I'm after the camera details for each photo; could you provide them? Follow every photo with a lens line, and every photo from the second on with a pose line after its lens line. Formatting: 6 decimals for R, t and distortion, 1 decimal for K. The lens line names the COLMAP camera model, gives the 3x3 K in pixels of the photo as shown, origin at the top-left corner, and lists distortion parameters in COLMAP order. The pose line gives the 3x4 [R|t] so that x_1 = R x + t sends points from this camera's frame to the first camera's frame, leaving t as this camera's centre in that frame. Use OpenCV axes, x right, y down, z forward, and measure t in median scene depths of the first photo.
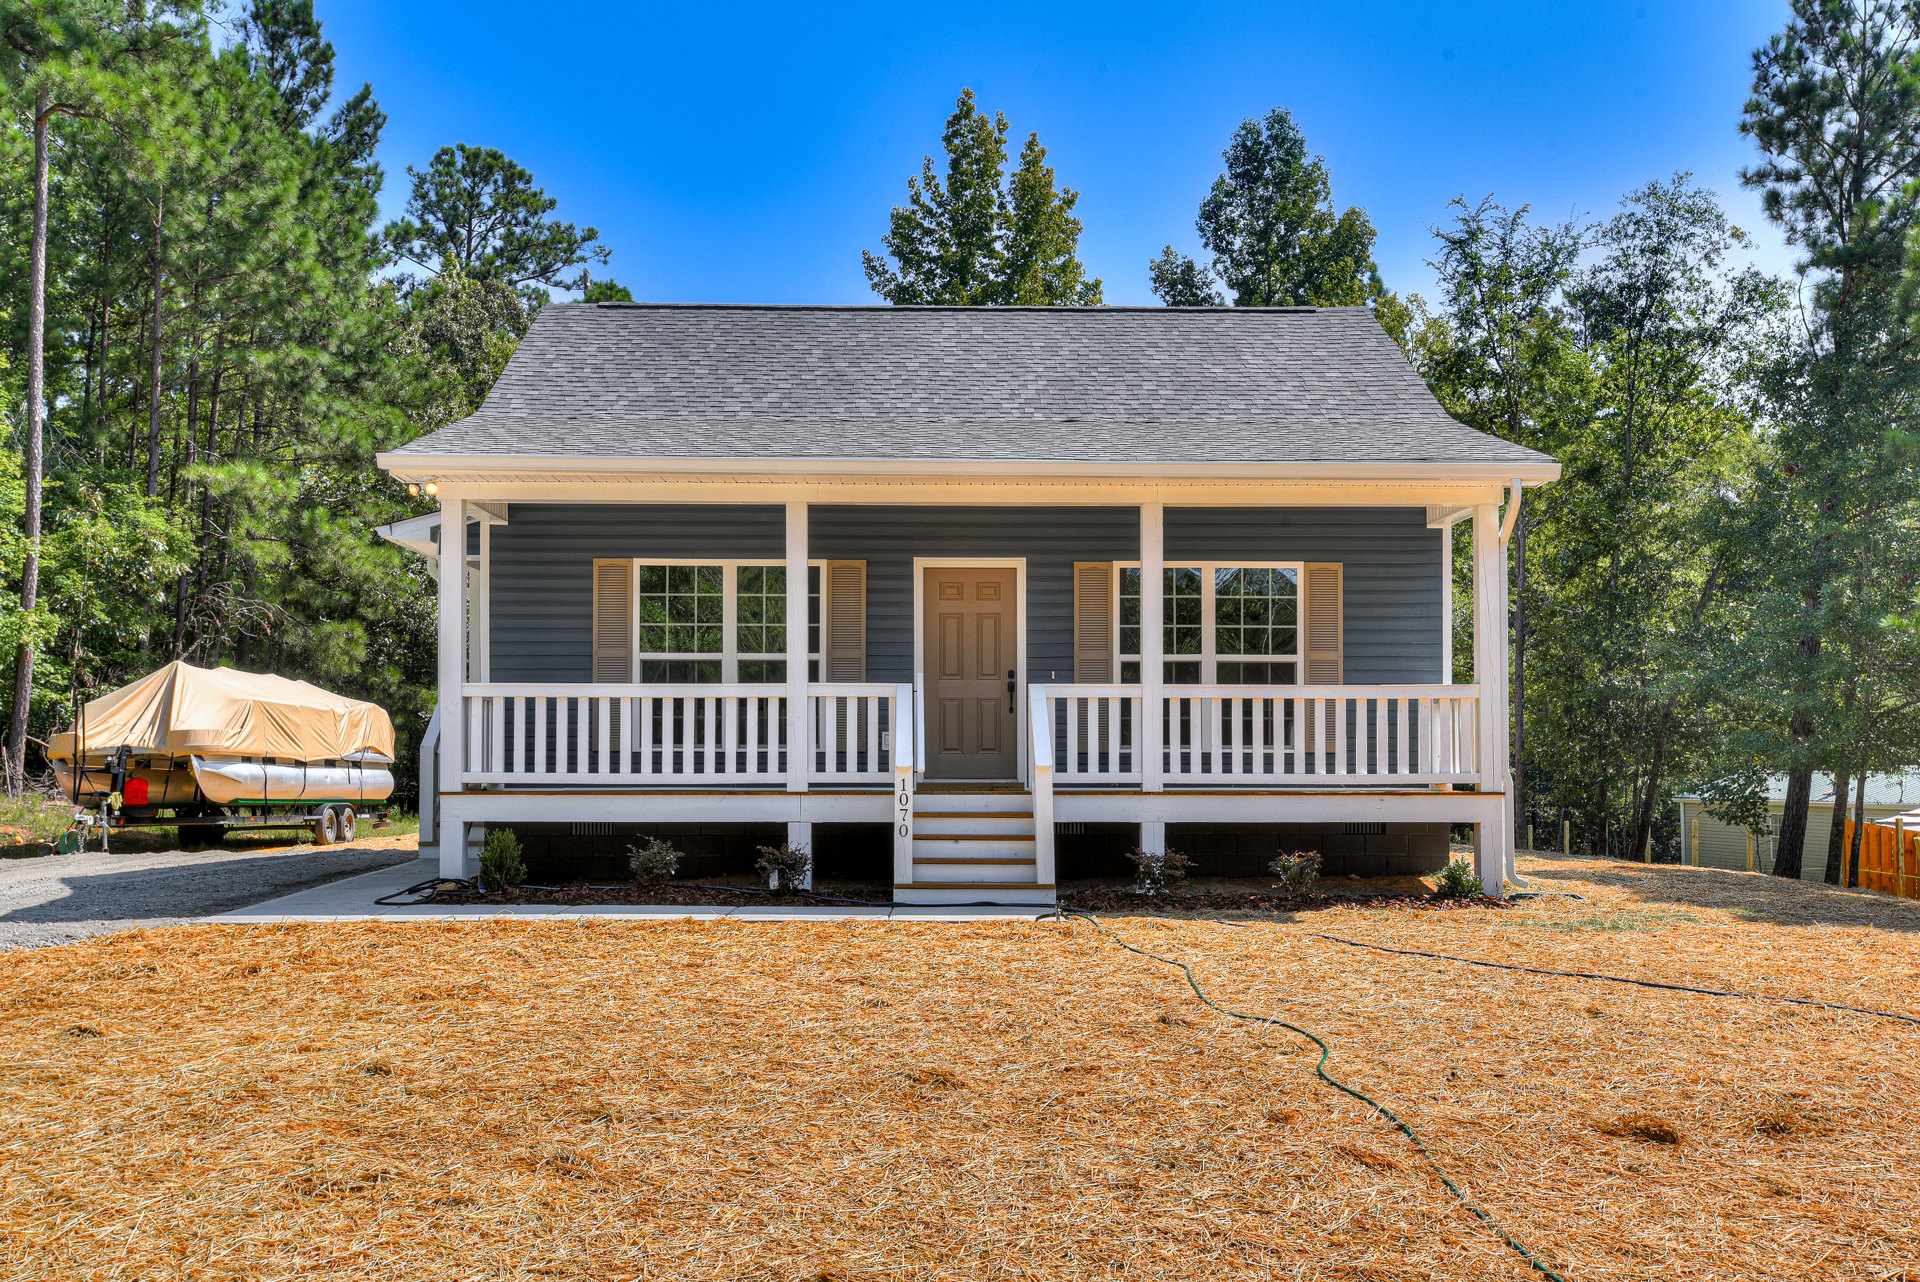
lens RADIAL K [[1914.5, 0, 967.2], [0, 1914.5, 709.5], [0, 0, 1]] dist [0.003457, 0.136197]
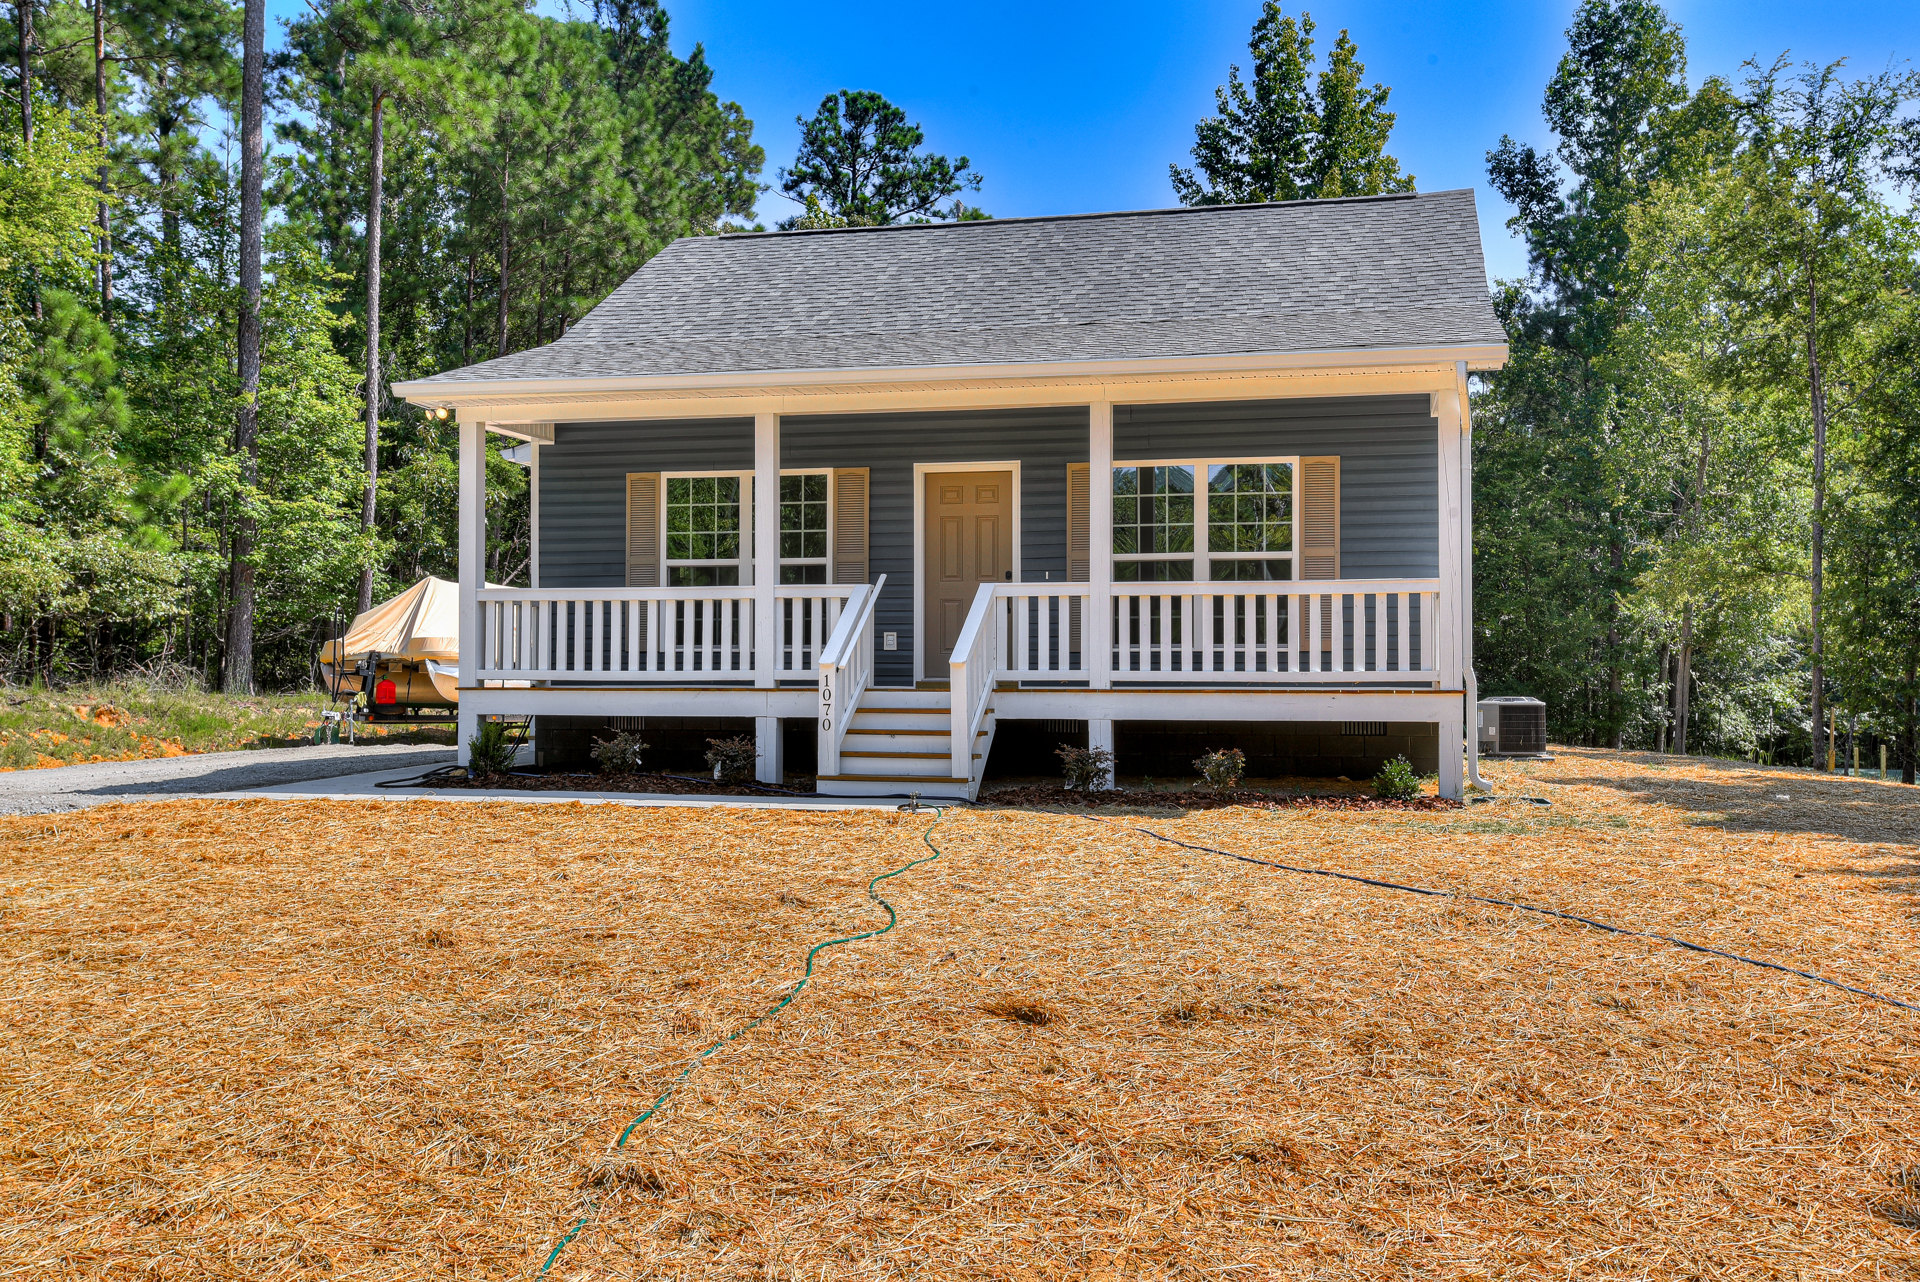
lens RADIAL K [[1874.9, 0, 934.3], [0, 1874.9, 641.6], [0, 0, 1]] dist [0.004470, 0.146533]
pose [[0.964947, -0.004528, -0.262407, 0.246909], [0.007215, 0.999931, 0.009277, 0.007546], [0.262346, -0.010845, 0.964913, 0.024370]]
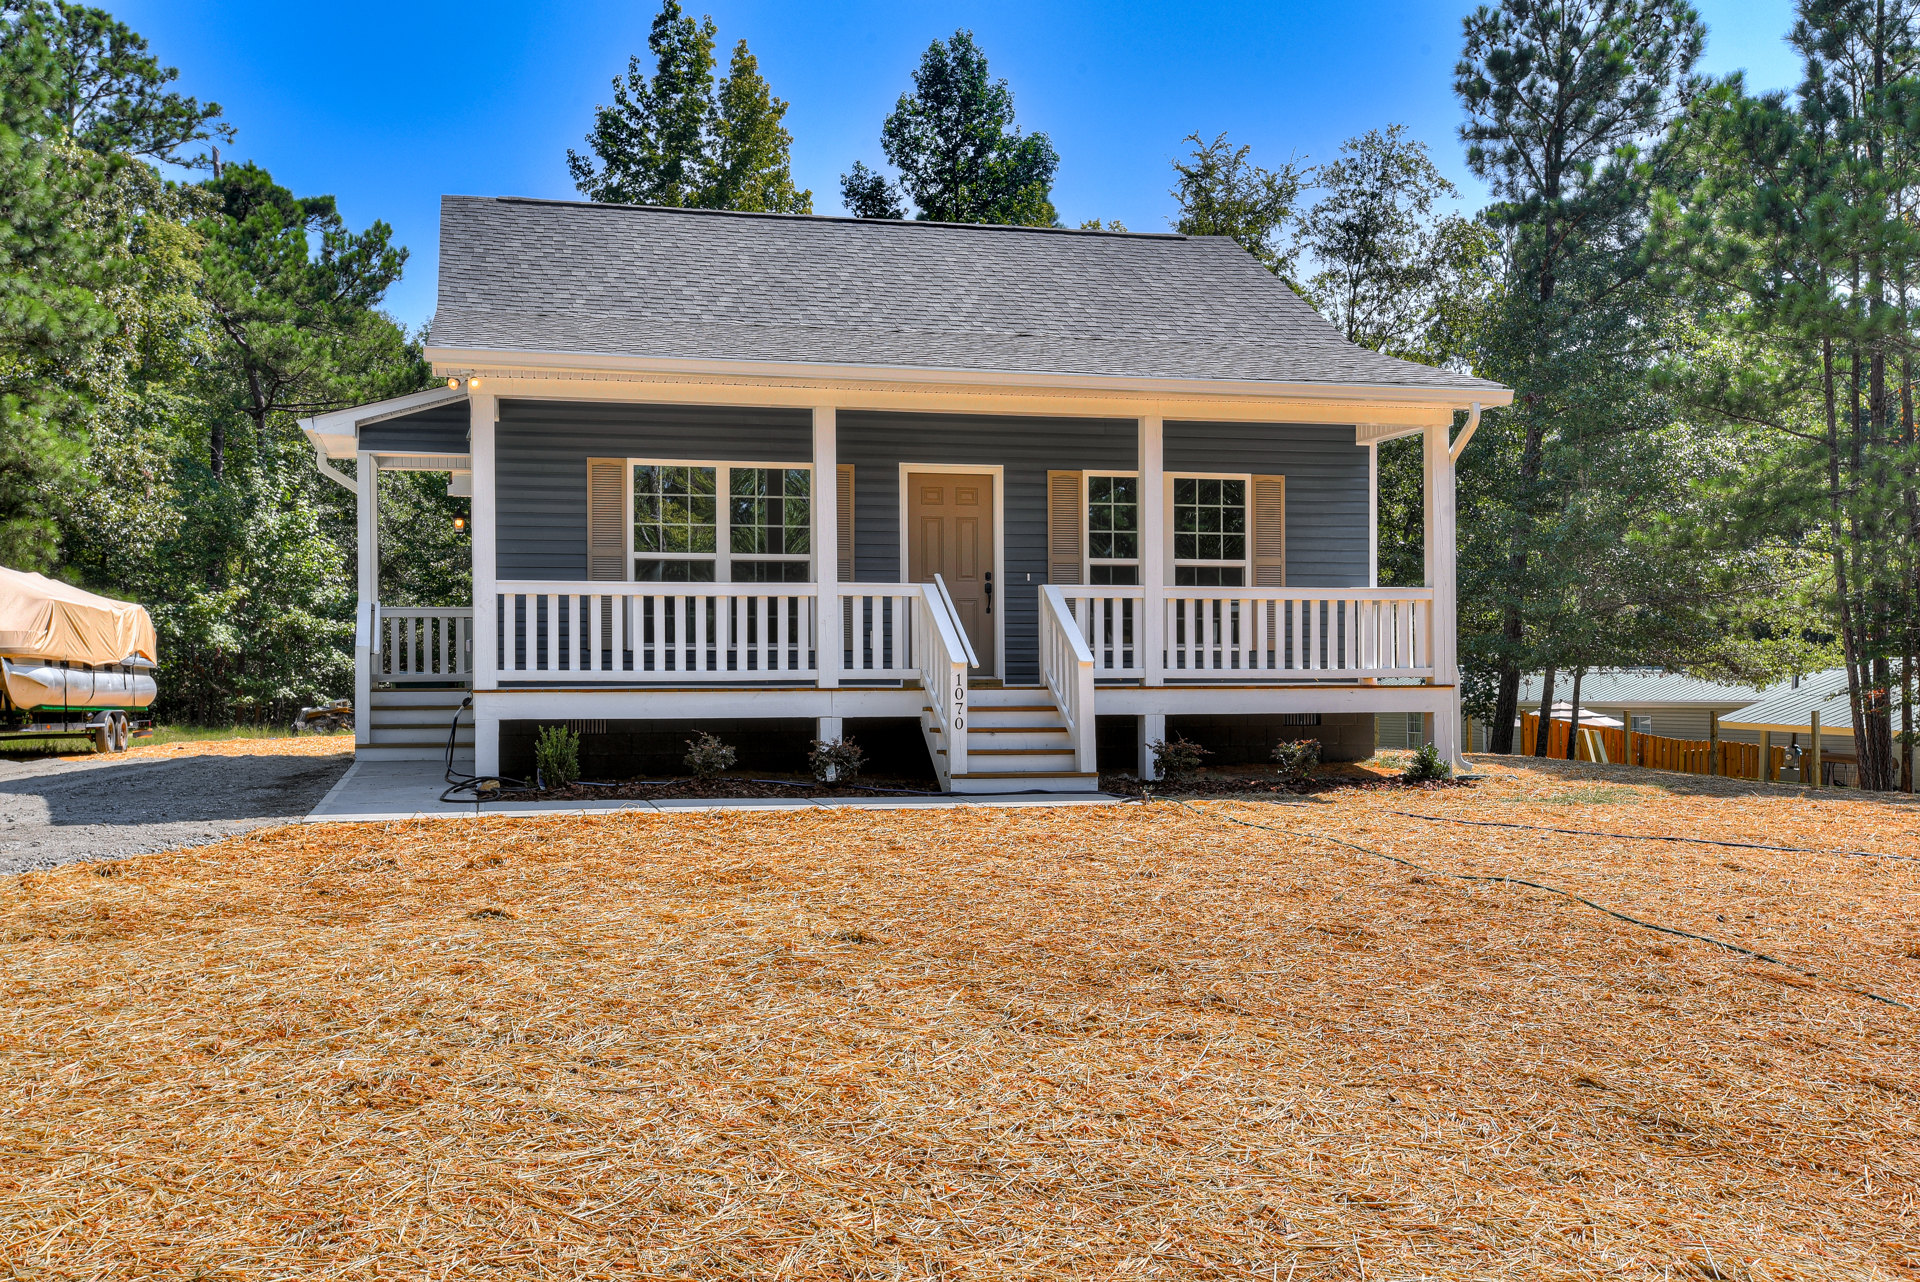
lens RADIAL K [[1899.9, 0, 957.7], [0, 1899.9, 673.9], [0, 0, 1]] dist [0.001236, 0.120115]
pose [[0.975330, -0.004133, 0.220711, -0.223248], [-0.002200, 0.999593, 0.028439, 0.005544], [-0.220739, -0.028223, 0.974925, -0.012406]]
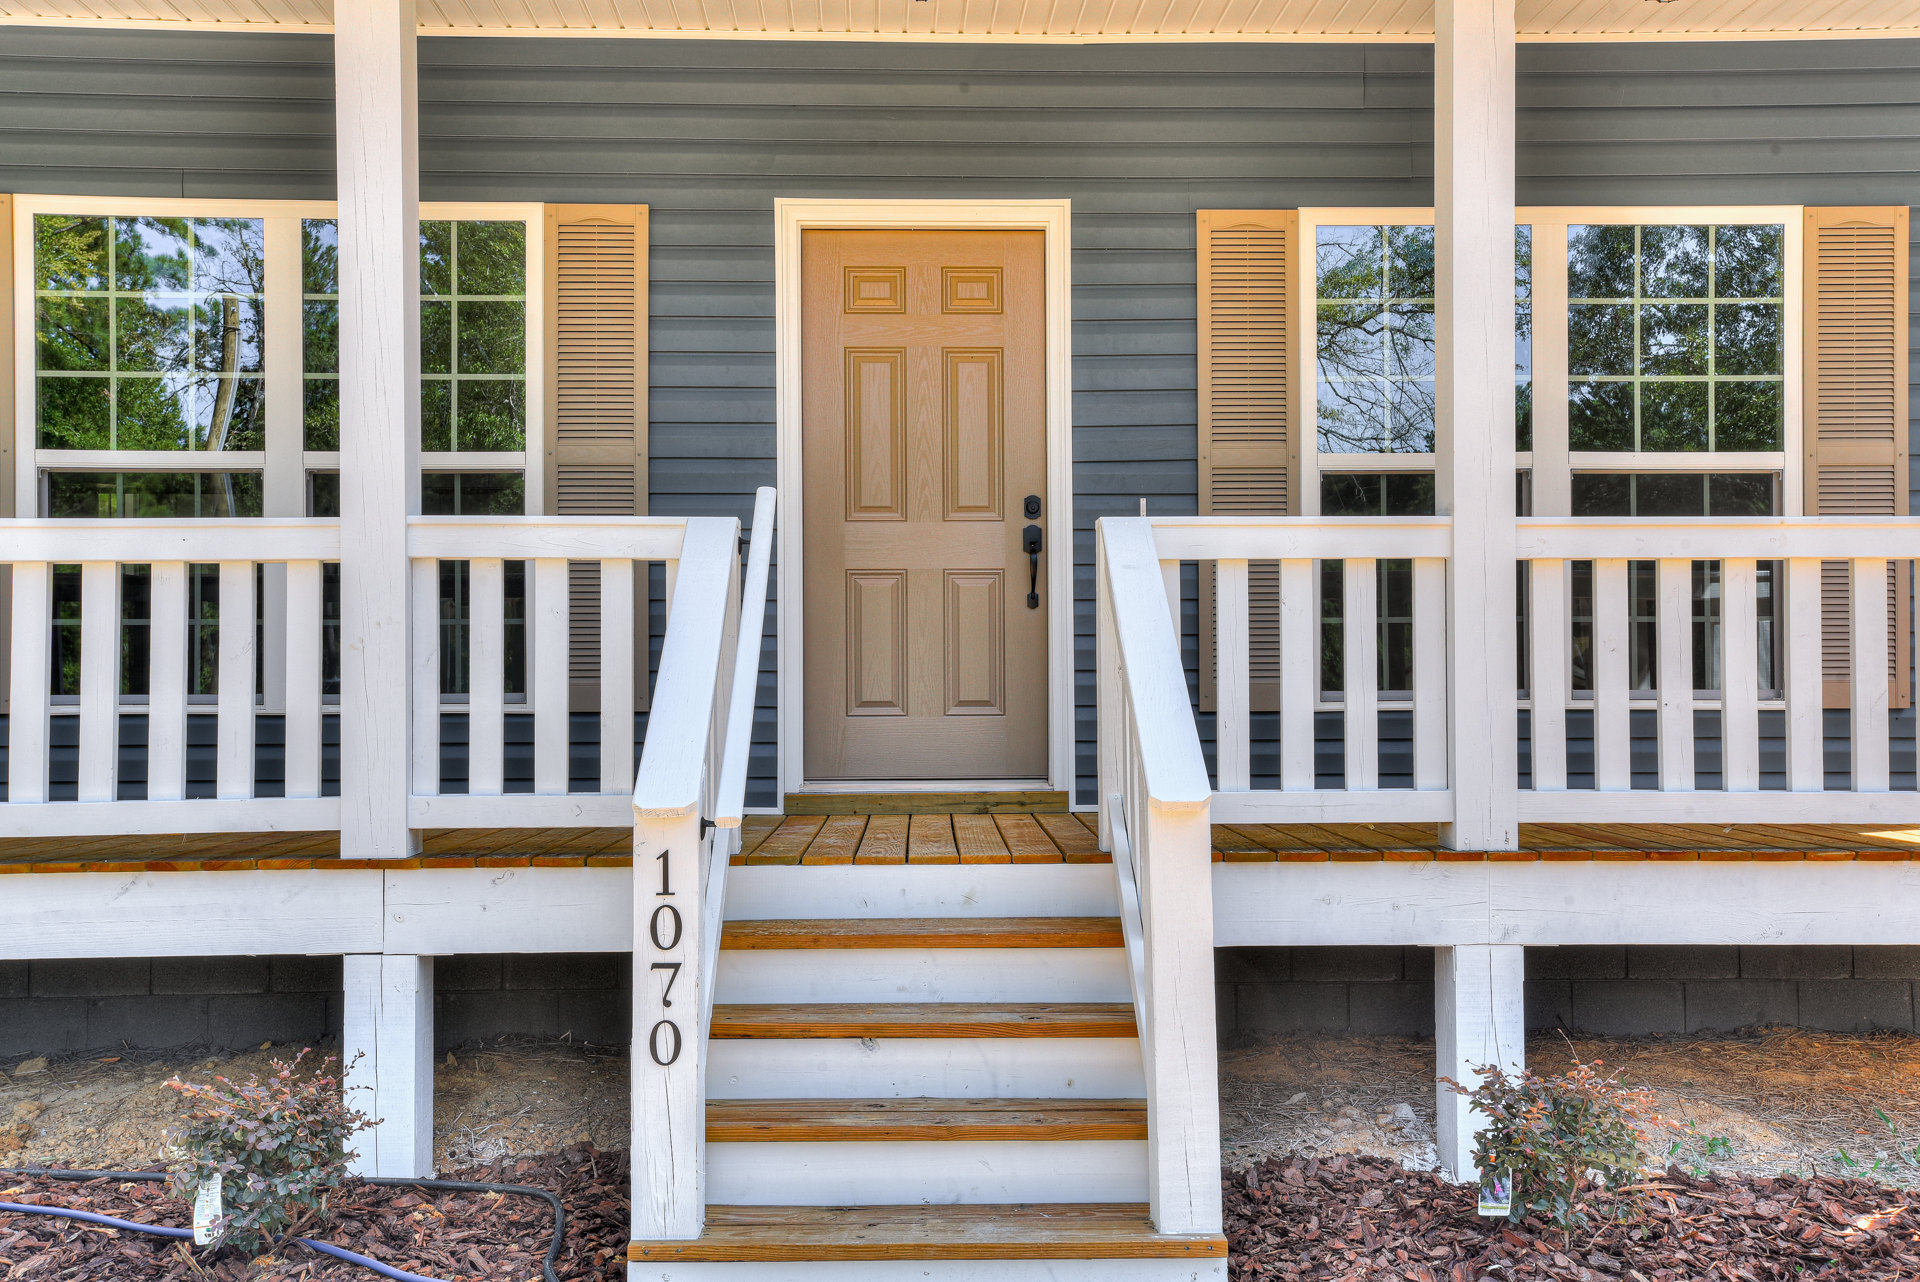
lens RADIAL K [[1911.5, 0, 960.0], [0, 1911.5, 641.0], [0, 0, 1]] dist [0.056051, 0.000553]
pose [[0.999972, -0.004876, 0.005721, 0.006041], [0.004771, 0.999825, 0.018107, 0.001425], [-0.005808, -0.018079, 0.999820, 0.616045]]
